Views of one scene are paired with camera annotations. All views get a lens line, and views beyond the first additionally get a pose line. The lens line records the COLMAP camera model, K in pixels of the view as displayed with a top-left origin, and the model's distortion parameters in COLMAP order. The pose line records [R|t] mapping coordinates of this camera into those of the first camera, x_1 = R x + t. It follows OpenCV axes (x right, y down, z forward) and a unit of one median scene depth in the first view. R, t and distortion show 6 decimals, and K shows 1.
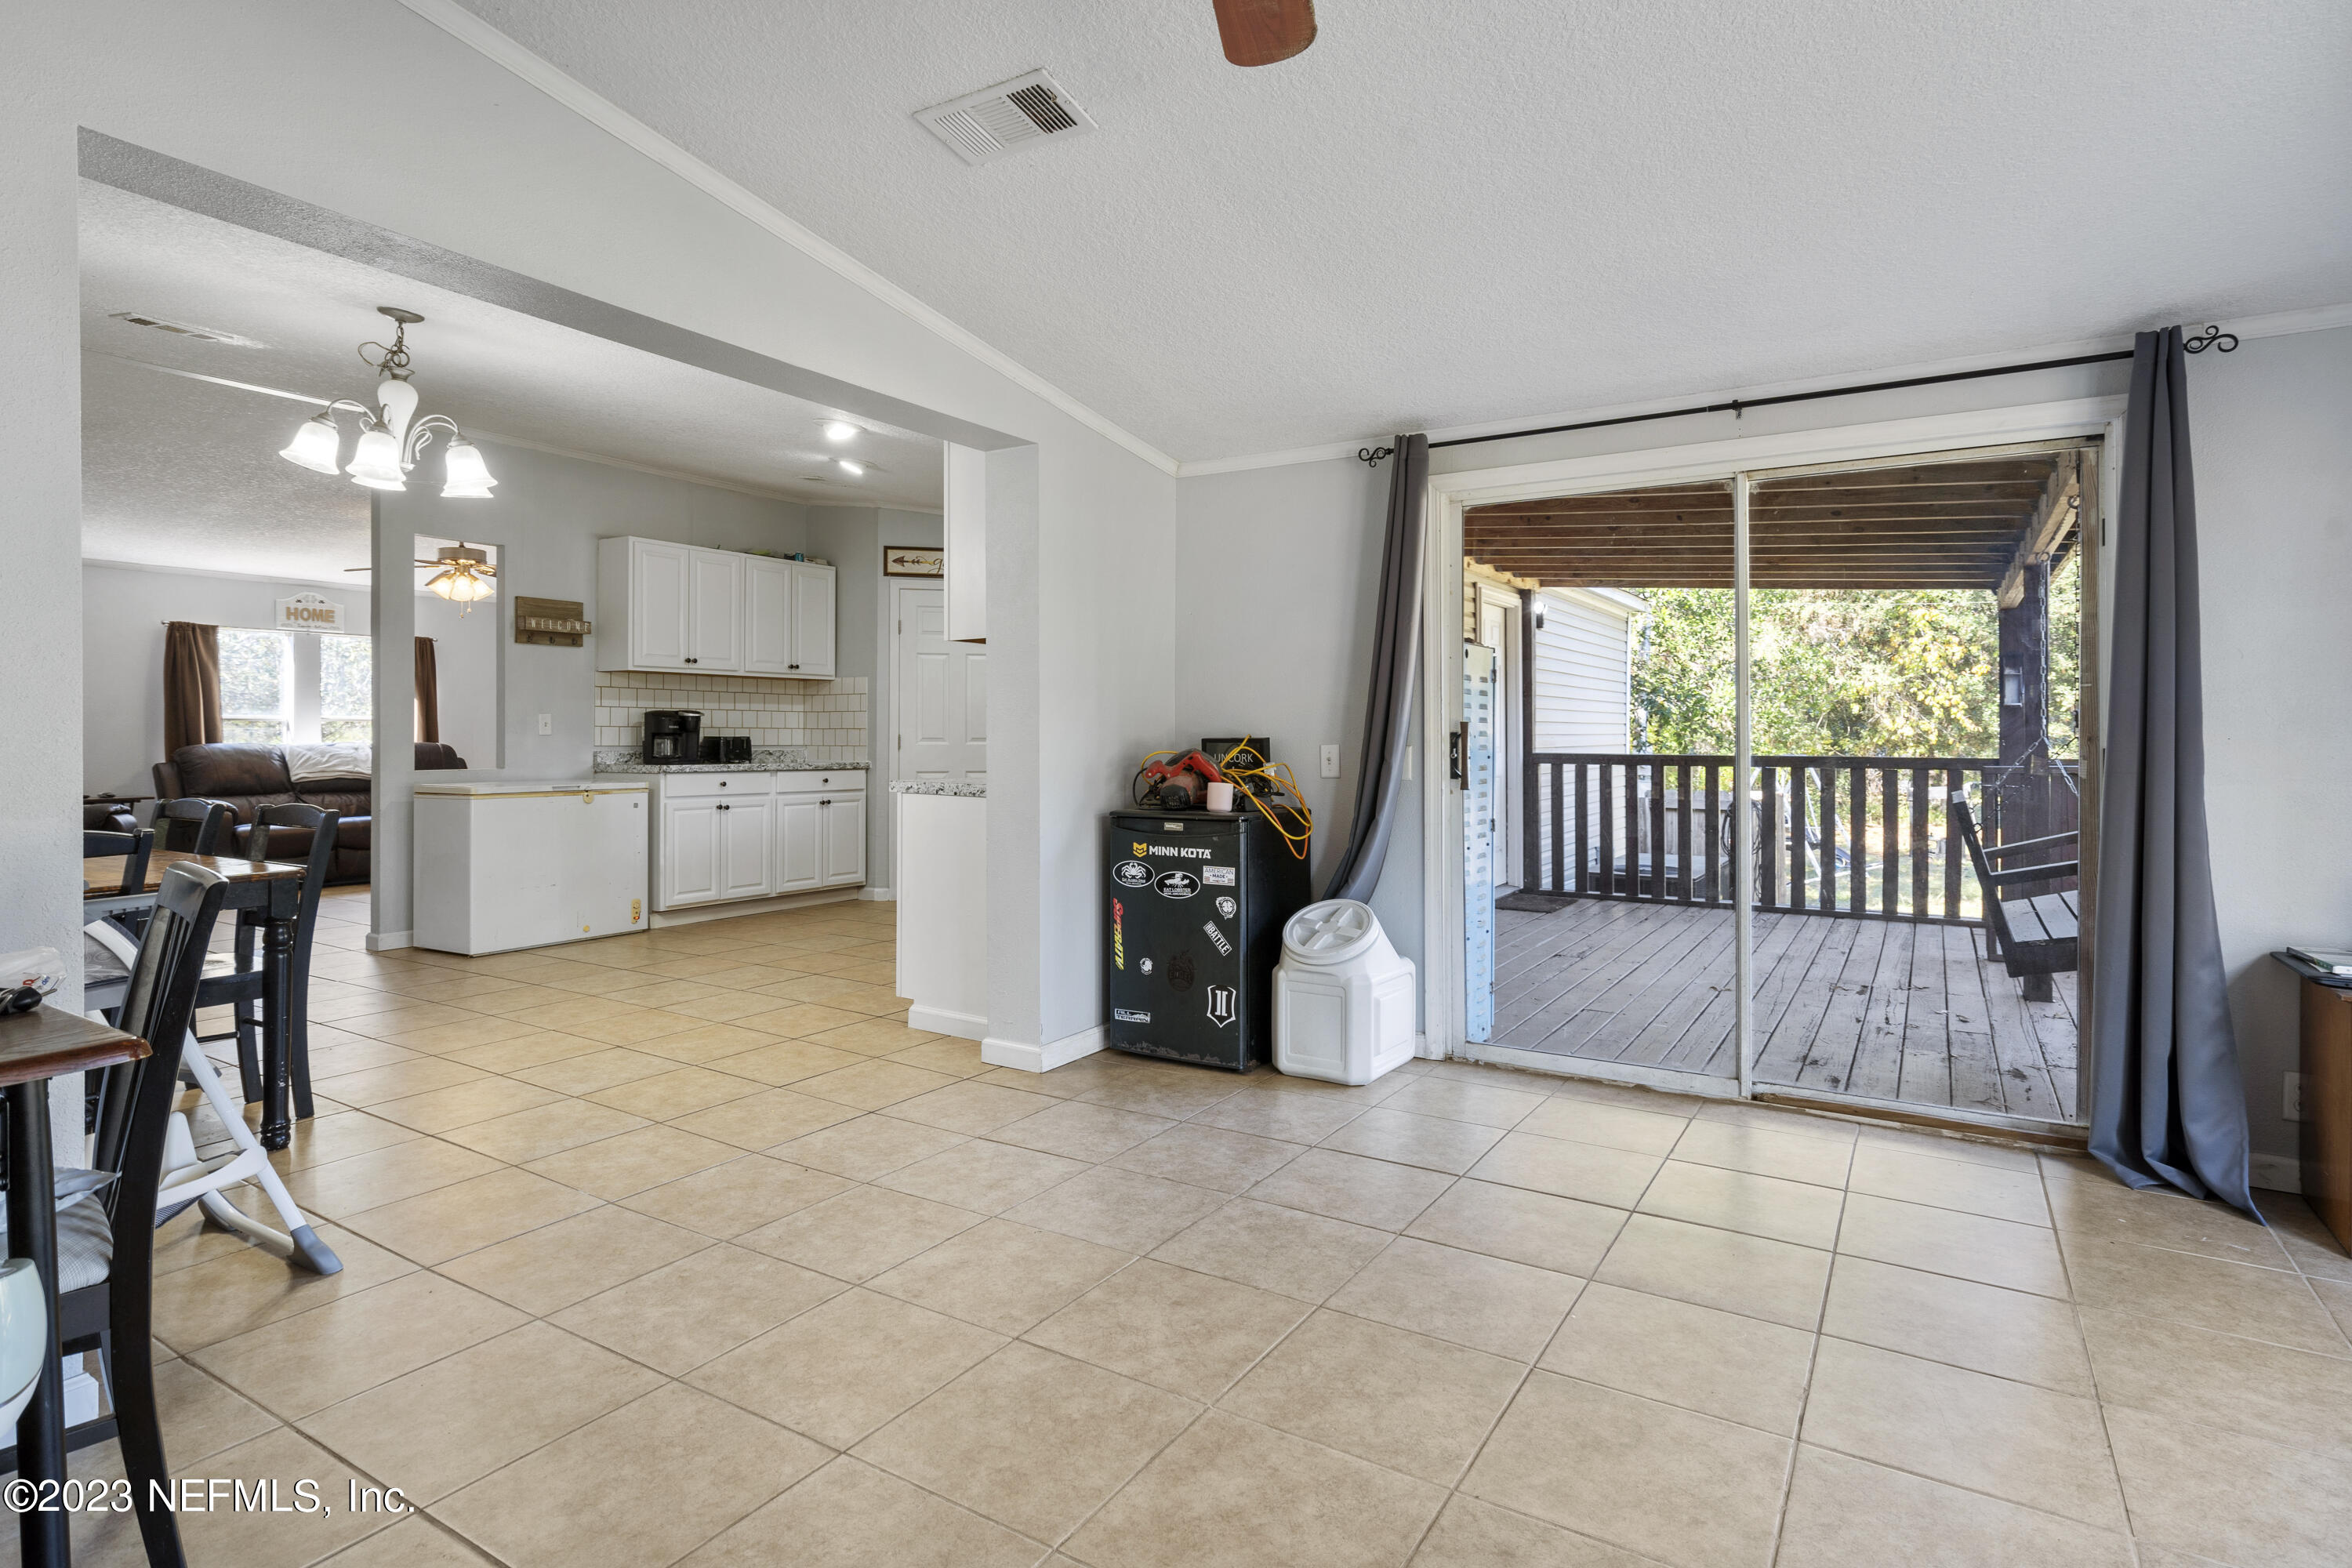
lens RADIAL K [[1199.3, 0, 1172.8], [0, 1199.3, 732.3], [0, 0, 1]] dist [0.002369, 0.001078]
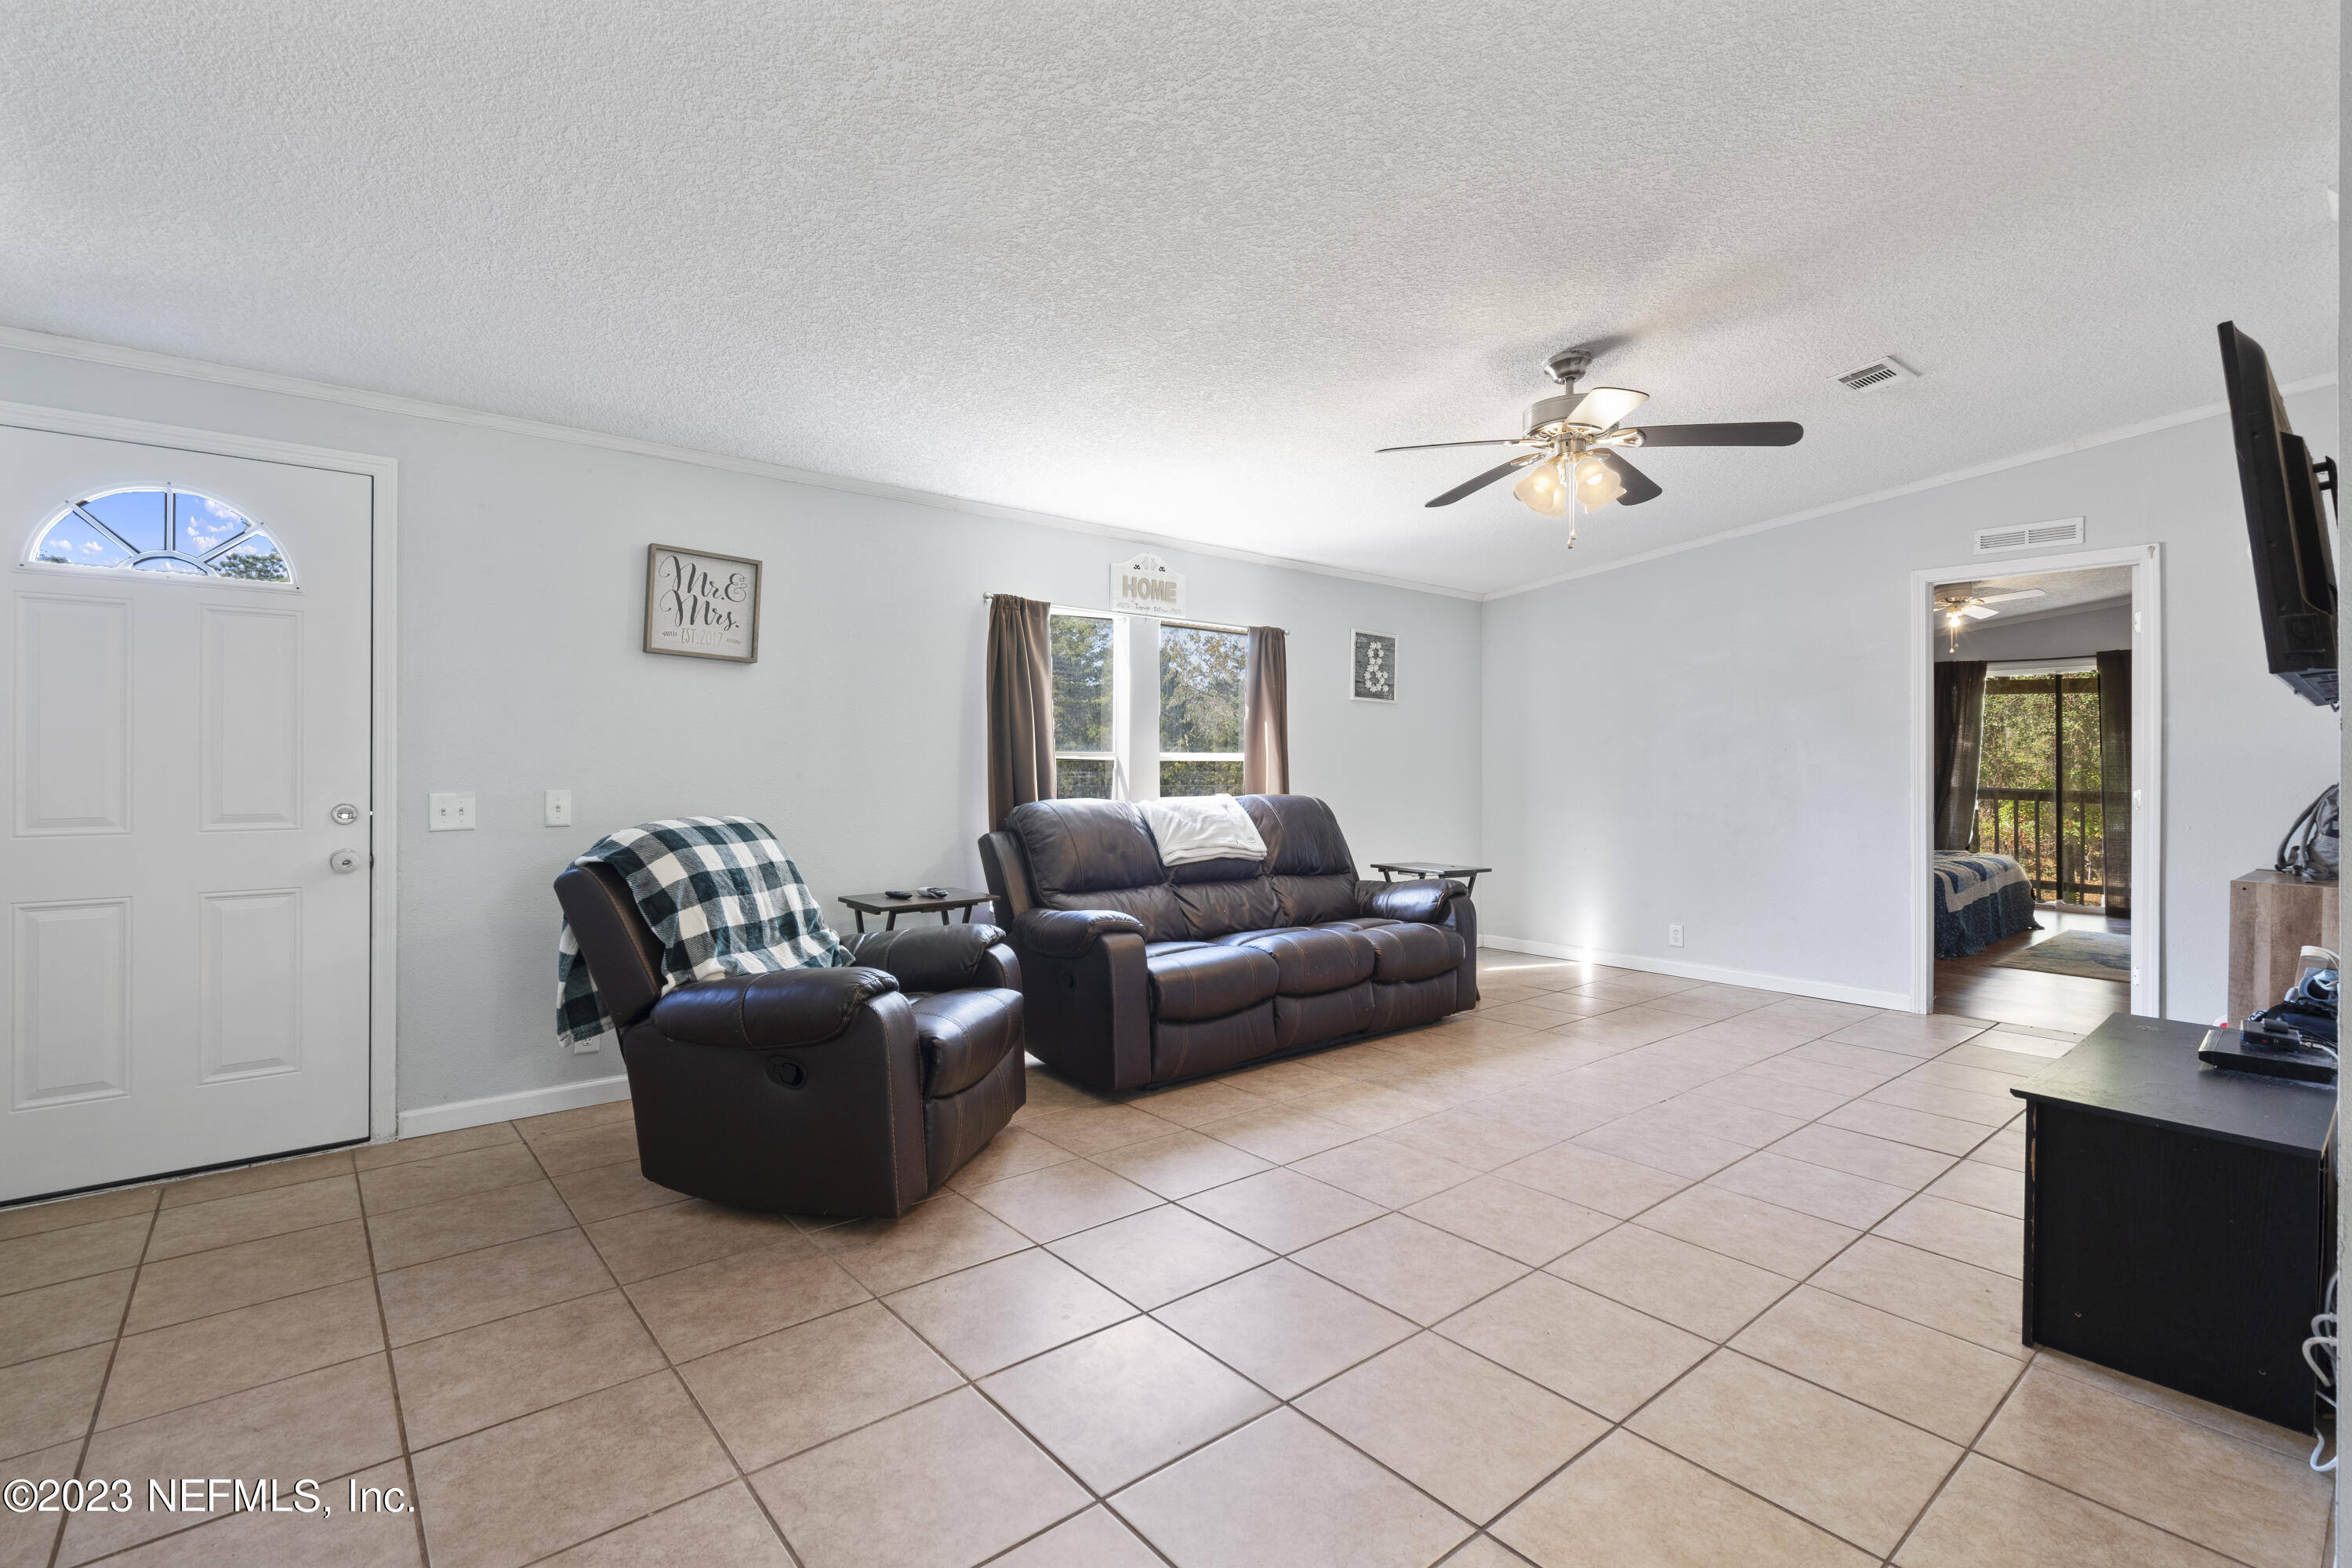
lens RADIAL K [[1071.9, 0, 1179.9], [0, 1071.9, 763.9], [0, 0, 1]] dist [-0.003871, -0.000303]
pose [[0.951774, 0.004113, -0.306773, -0.694497], [-0.004391, 0.999990, -0.000214, -0.009603], [0.306769, 0.001551, 0.951783, 0.621677]]
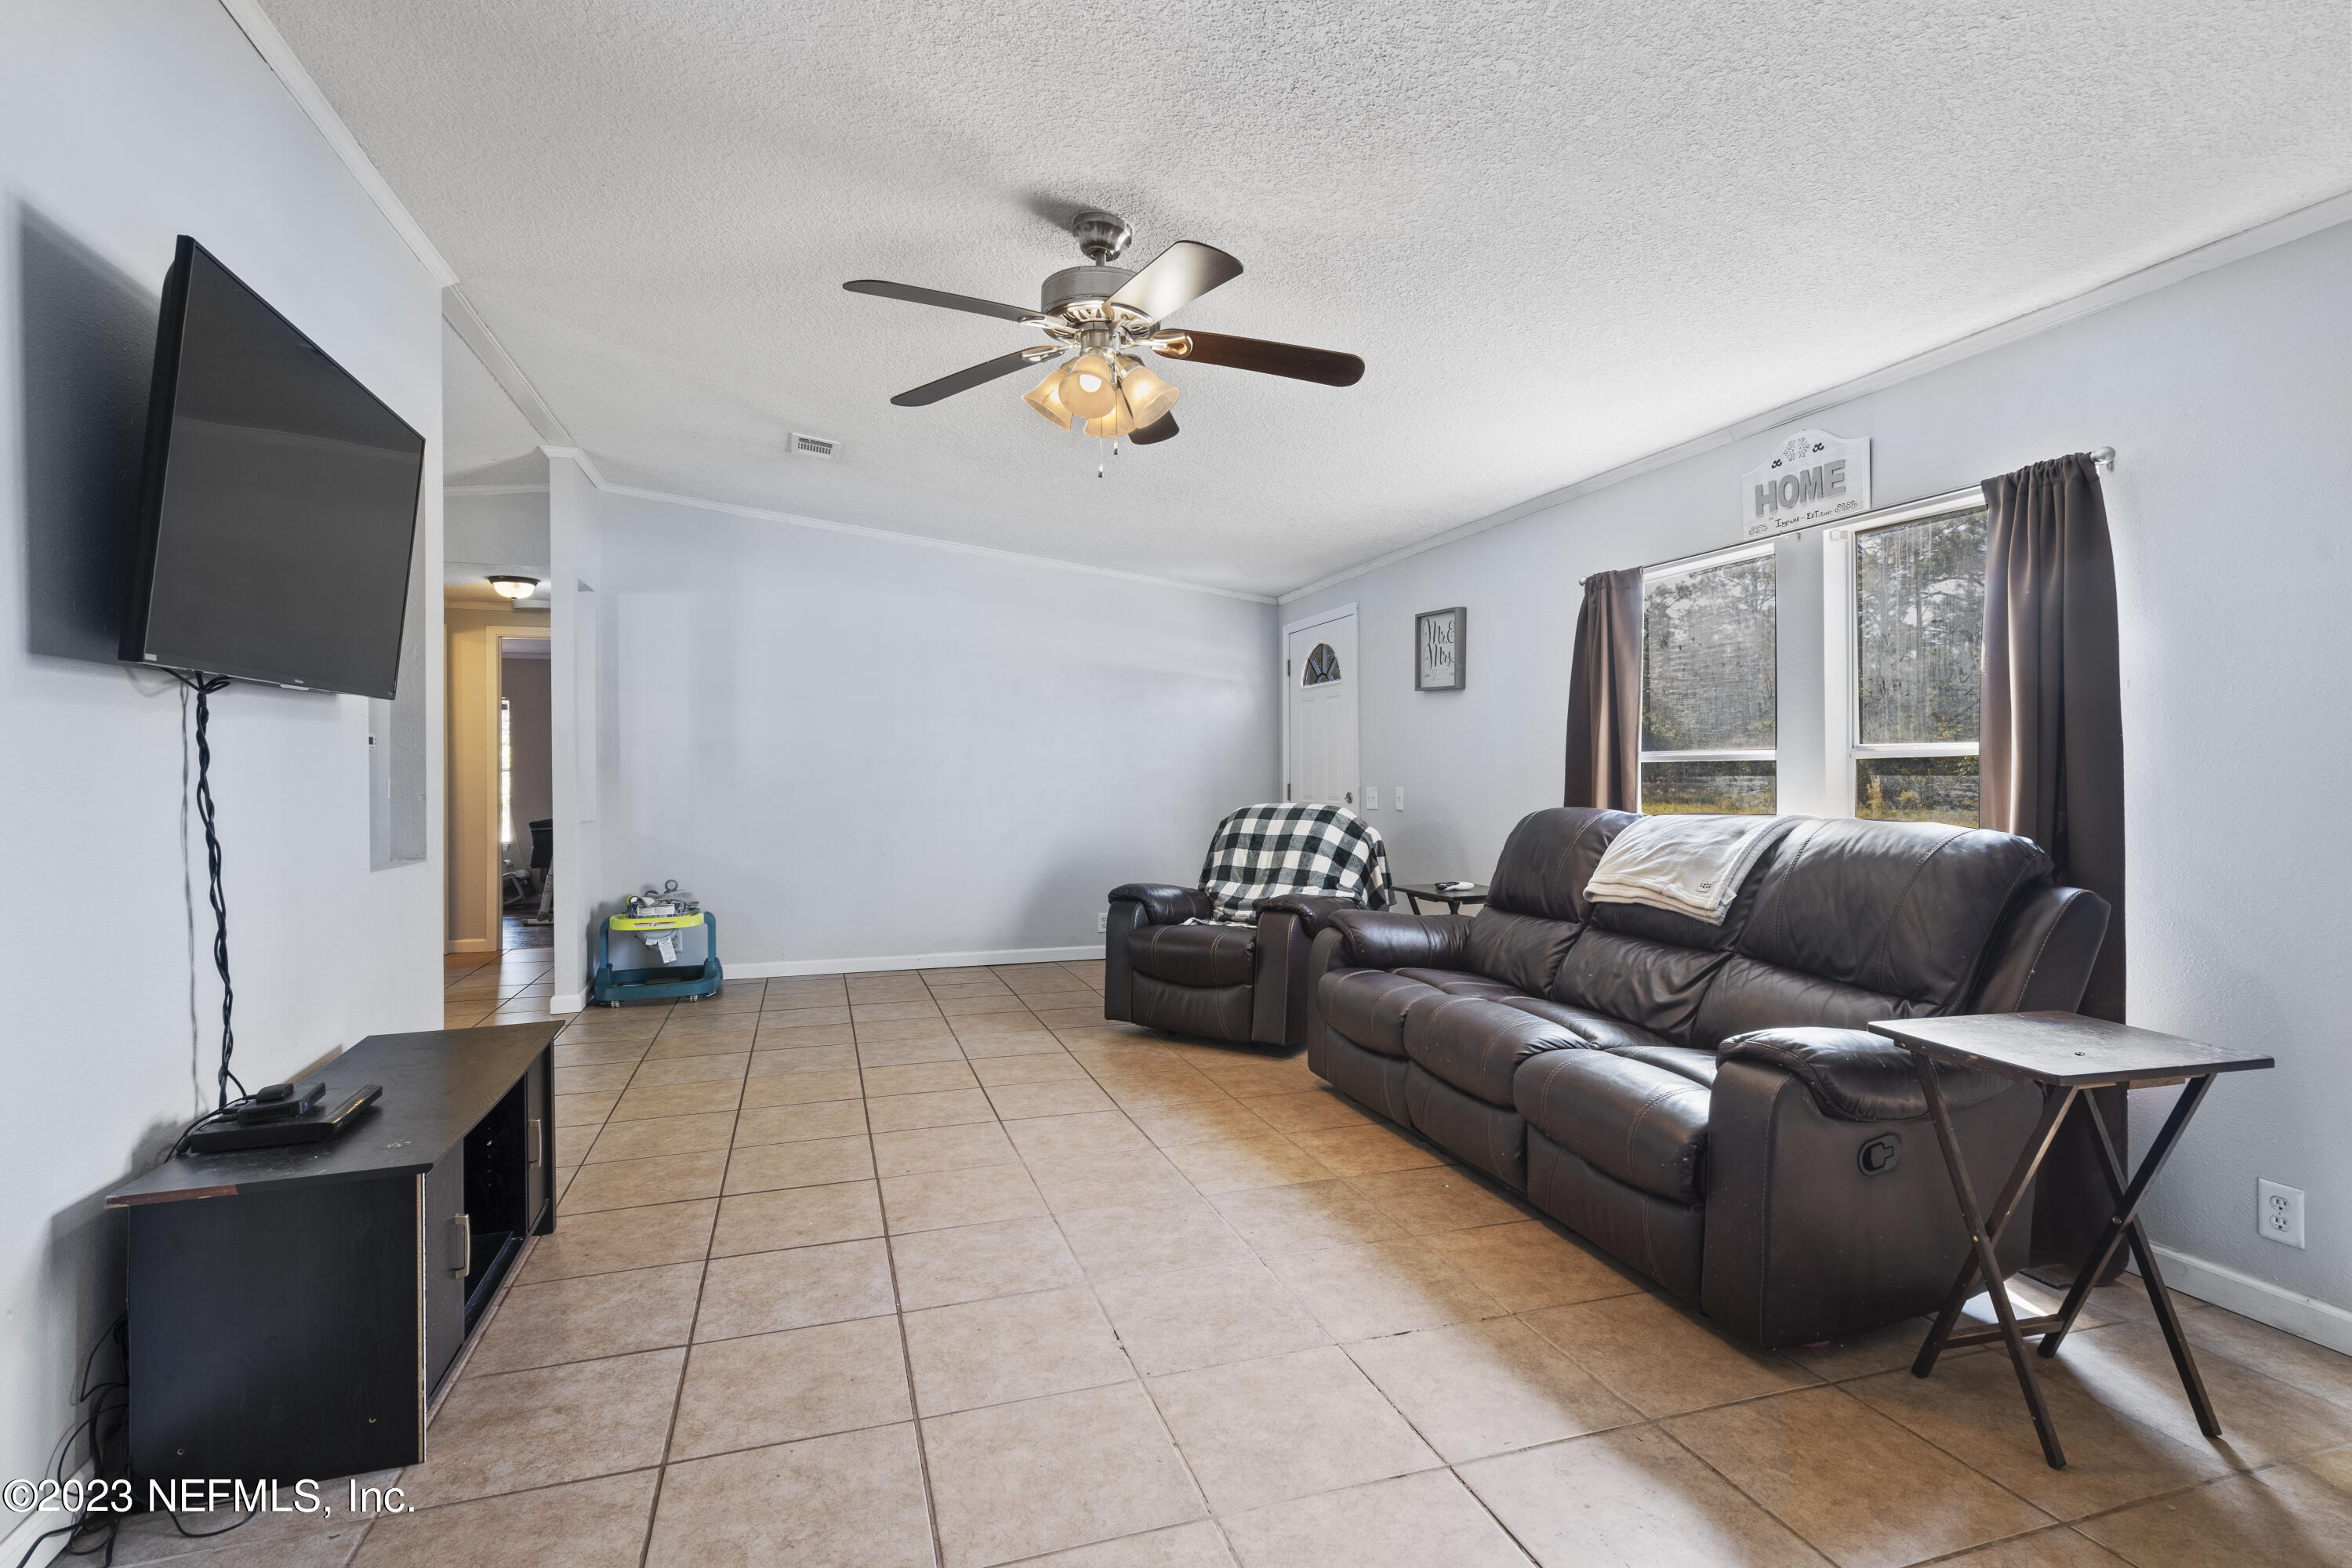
lens RADIAL K [[1125.3, 0, 1174.7], [0, 1125.3, 778.4], [0, 0, 1]] dist [0.000148, 0.000628]
pose [[-0.642414, 0.006397, -0.766331, -0.394978], [0.004167, 0.999980, 0.004854, -0.007108], [0.766346, -0.000075, -0.642428, 1.409575]]
